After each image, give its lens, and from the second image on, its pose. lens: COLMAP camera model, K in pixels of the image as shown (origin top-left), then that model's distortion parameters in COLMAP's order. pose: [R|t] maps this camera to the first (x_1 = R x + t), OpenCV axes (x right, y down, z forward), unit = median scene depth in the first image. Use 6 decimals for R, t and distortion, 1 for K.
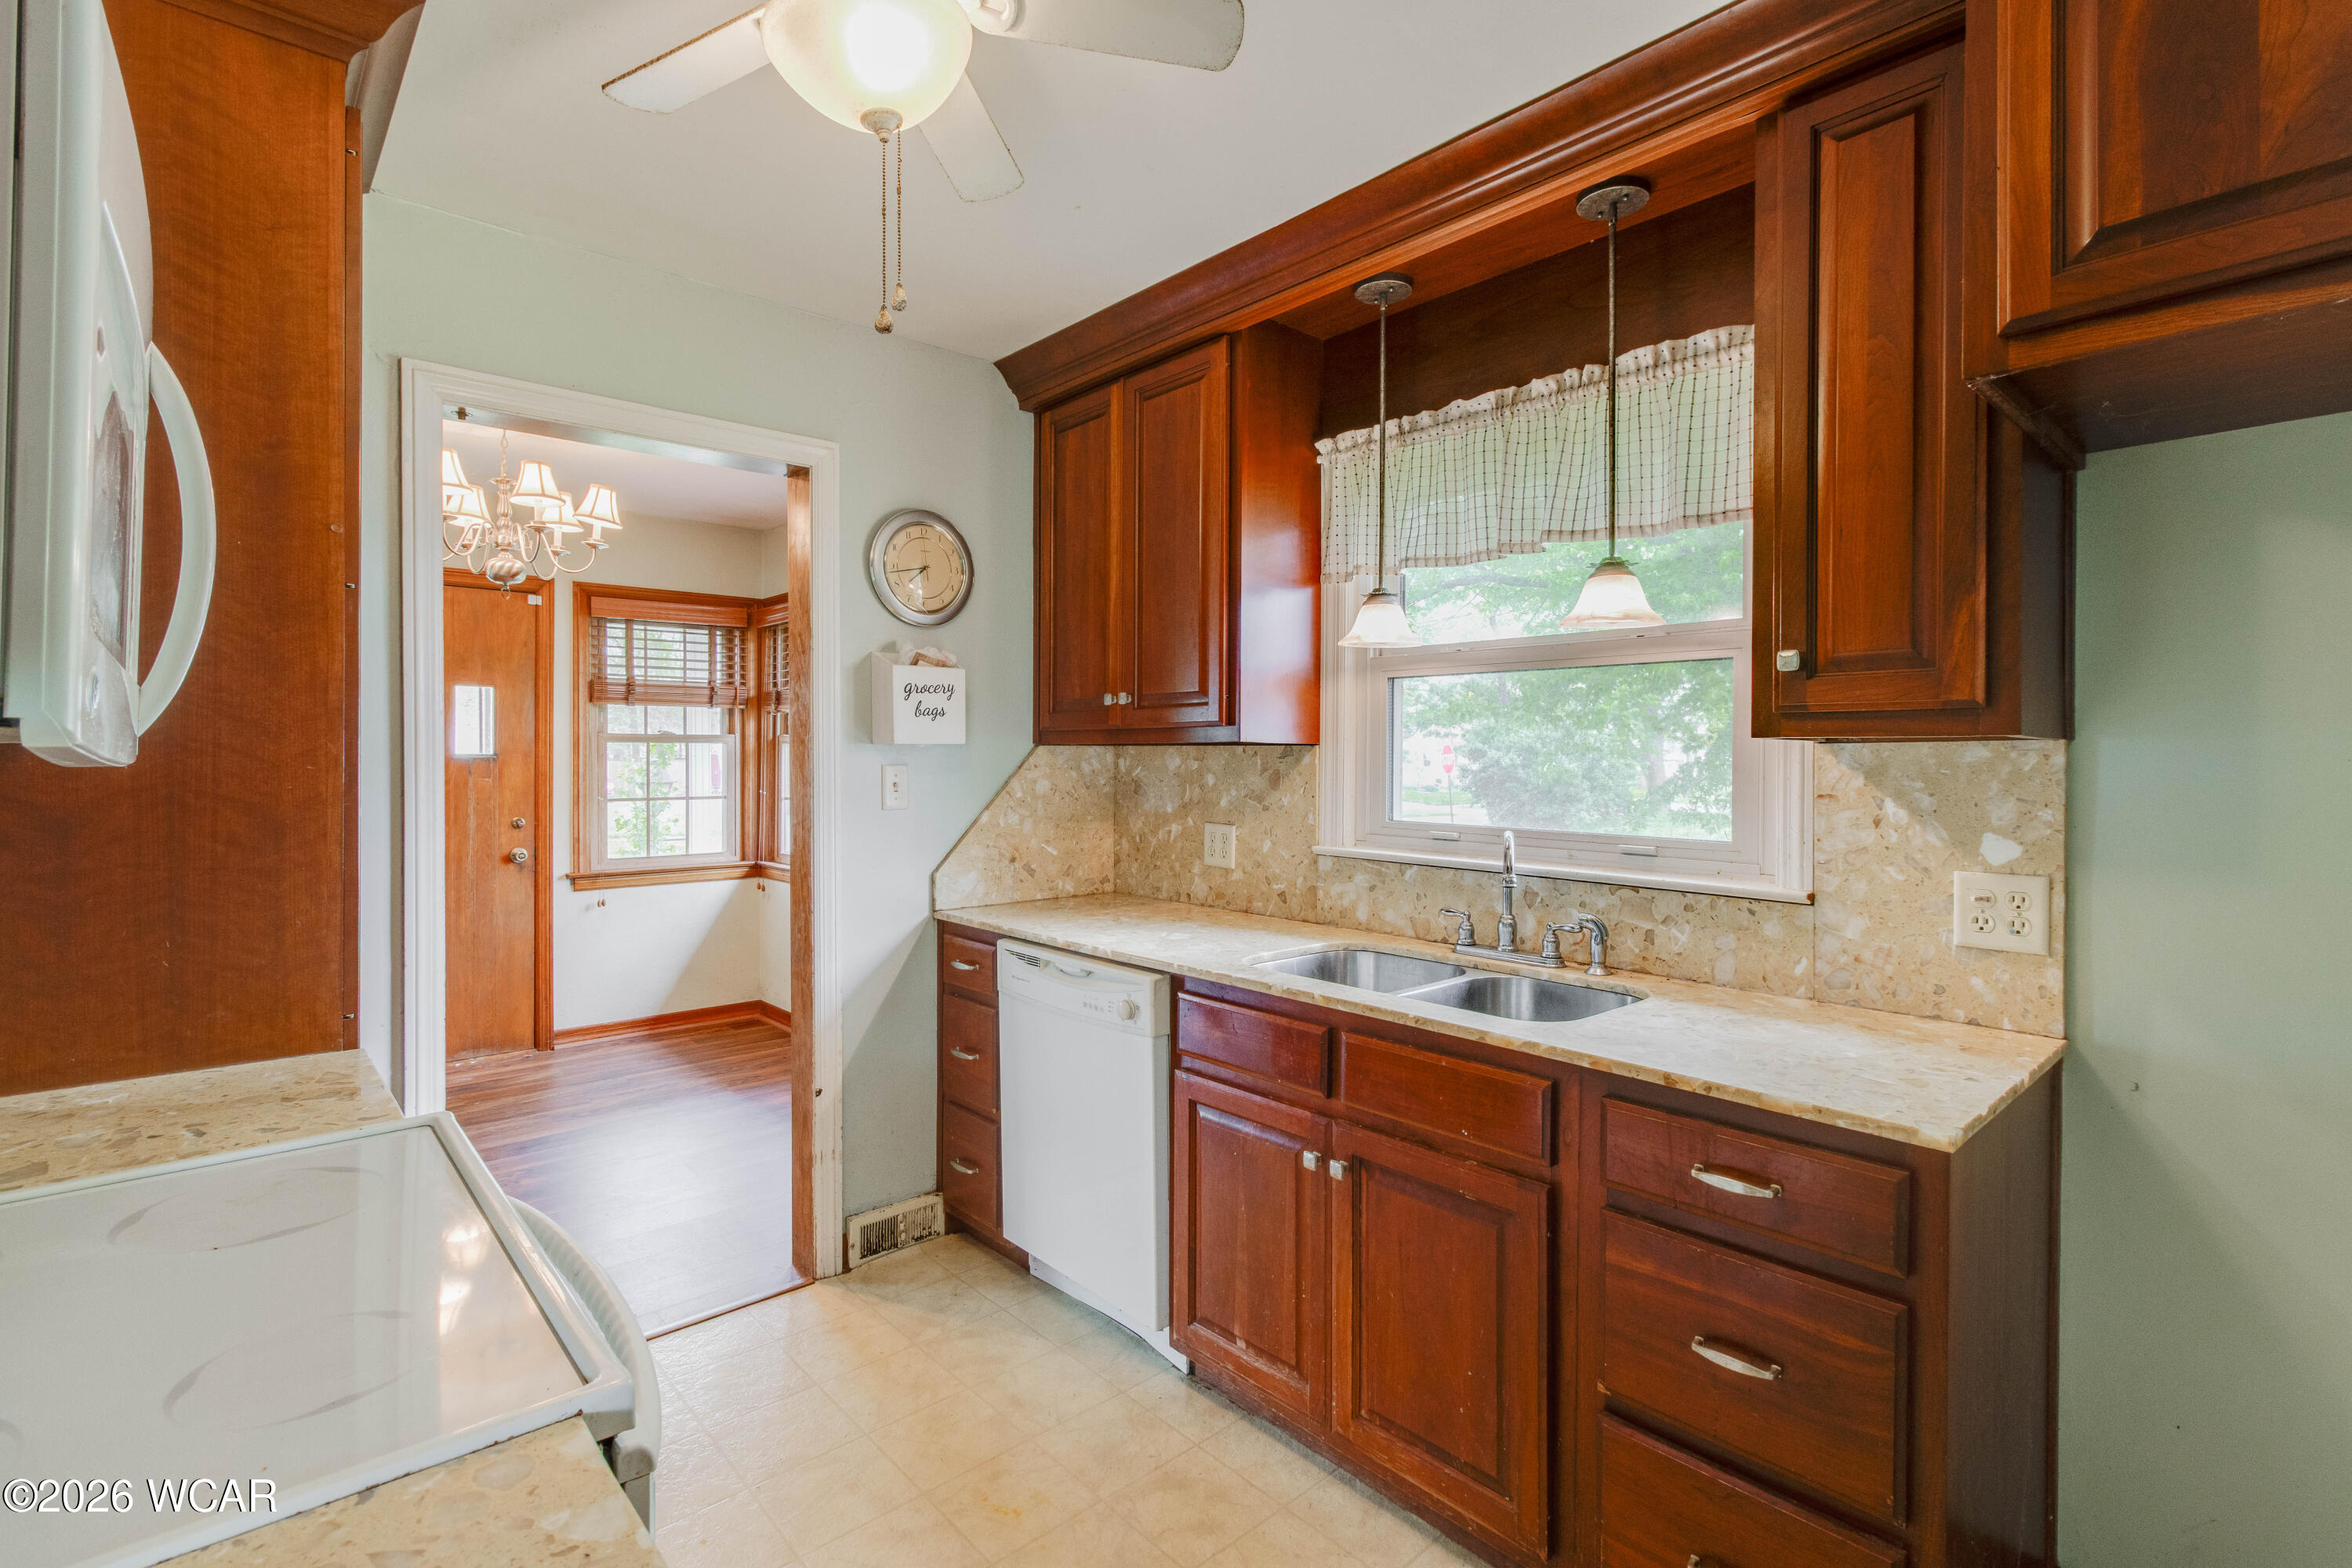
lens RADIAL K [[1099.7, 0, 1174.5], [0, 1099.7, 768.6], [0, 0, 1]] dist [0.003514, 0.000386]
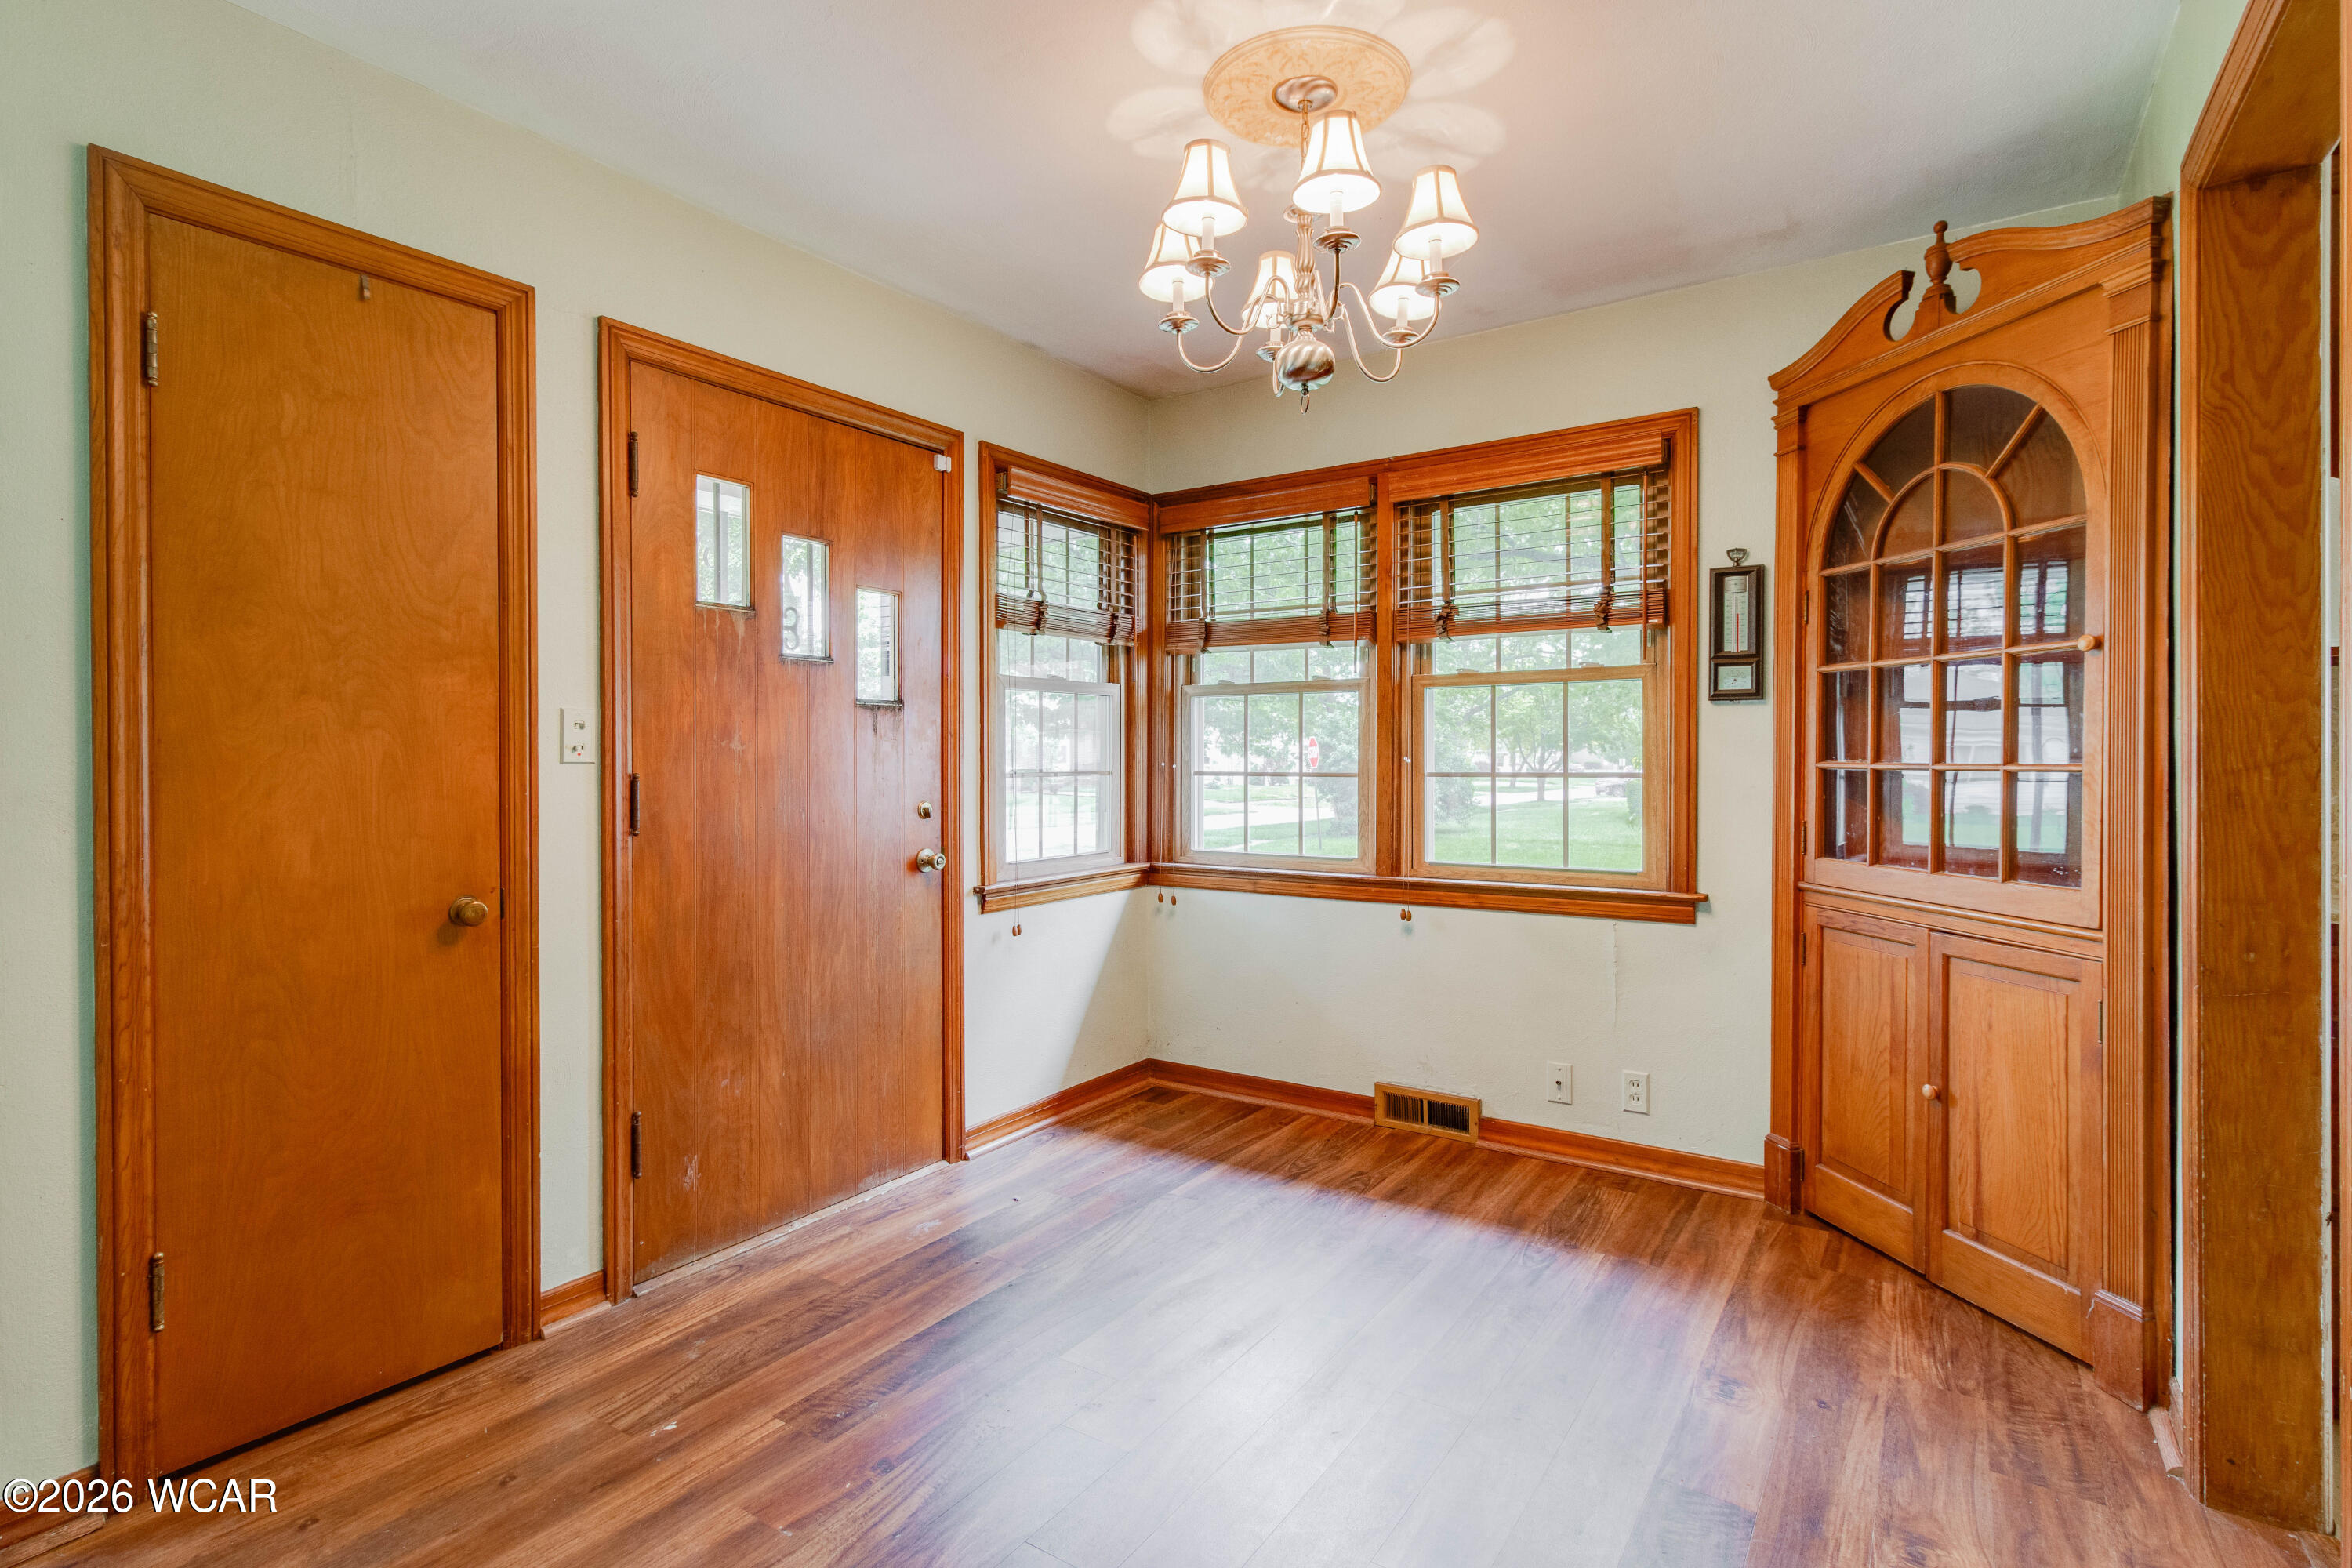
lens RADIAL K [[1142.8, 0, 1182.8], [0, 1142.8, 763.1], [0, 0, 1]] dist [-0.000305, 0.000354]
pose [[0.966330, -0.006268, 0.257230, -1.038793], [0.007789, 0.999958, -0.004895, 0.044773], [-0.257188, 0.006733, 0.966338, 0.534327]]
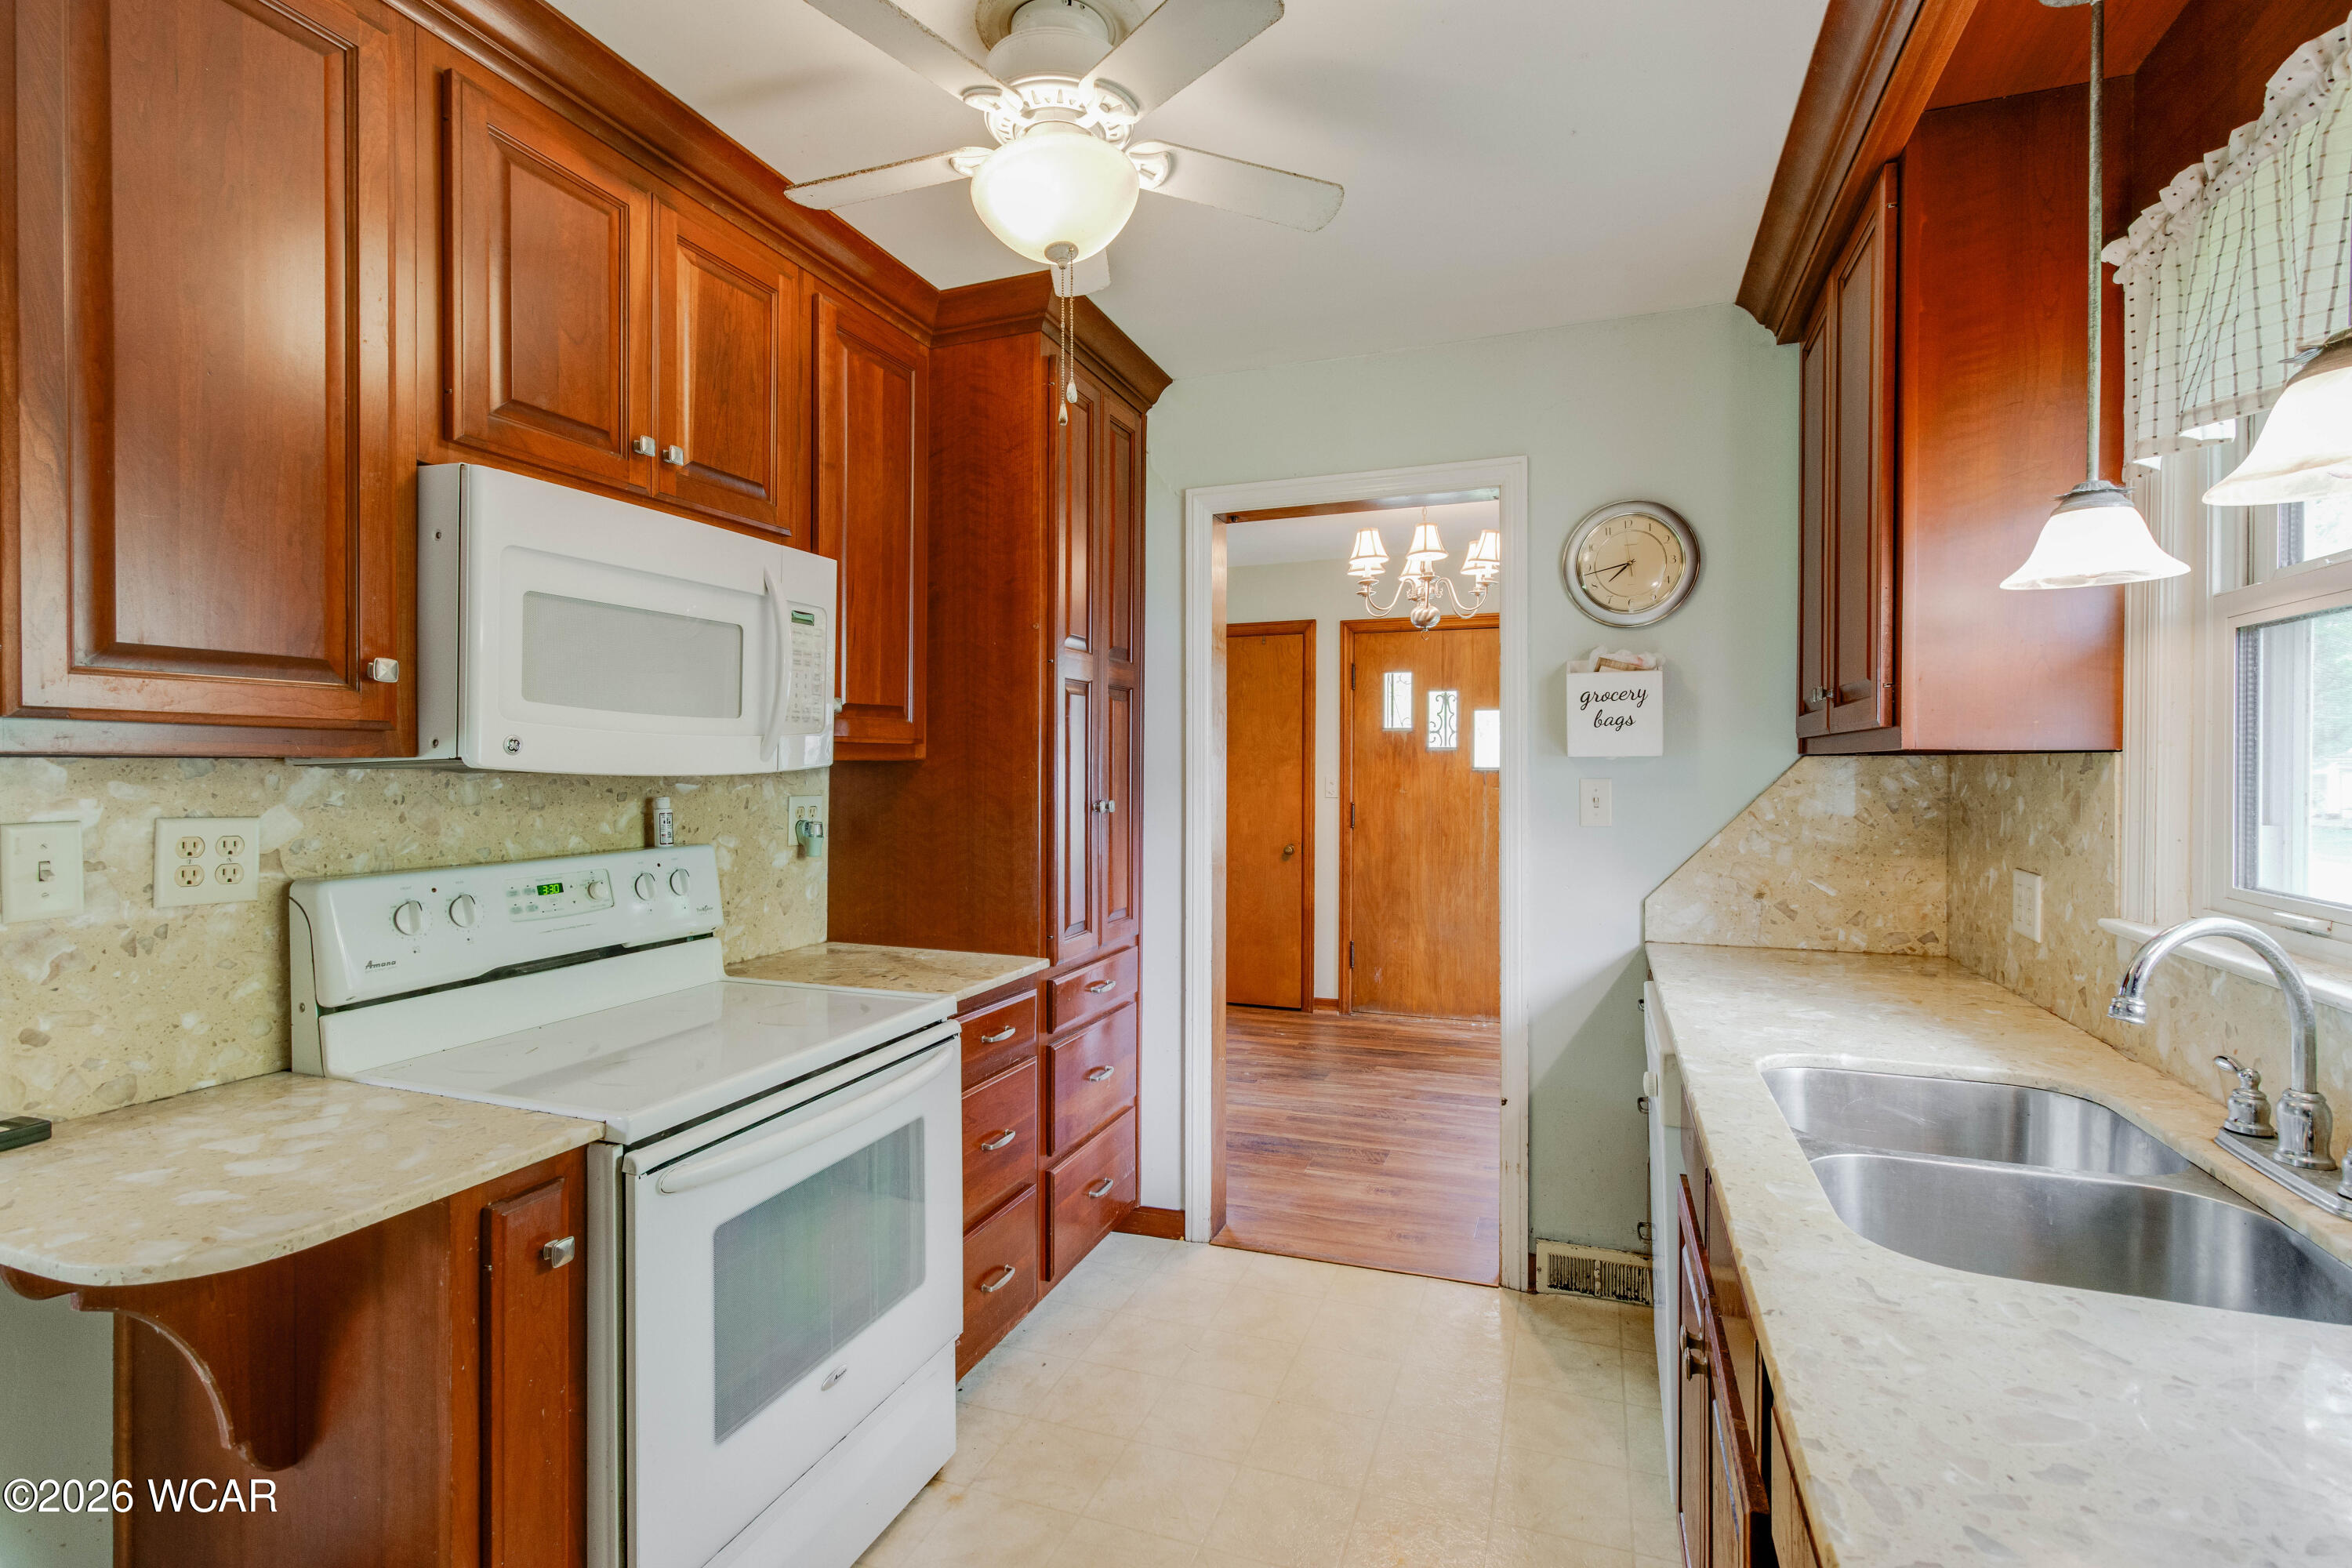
lens RADIAL K [[1079.4, 0, 1178.7], [0, 1079.4, 775.4], [0, 0, 1]] dist [0.002406, 0.000030]
pose [[0.466154, 0.004981, -0.884689, 0.397339], [-0.008881, 0.999960, 0.000951, -0.004028], [0.884659, 0.007414, 0.466180, 0.258457]]
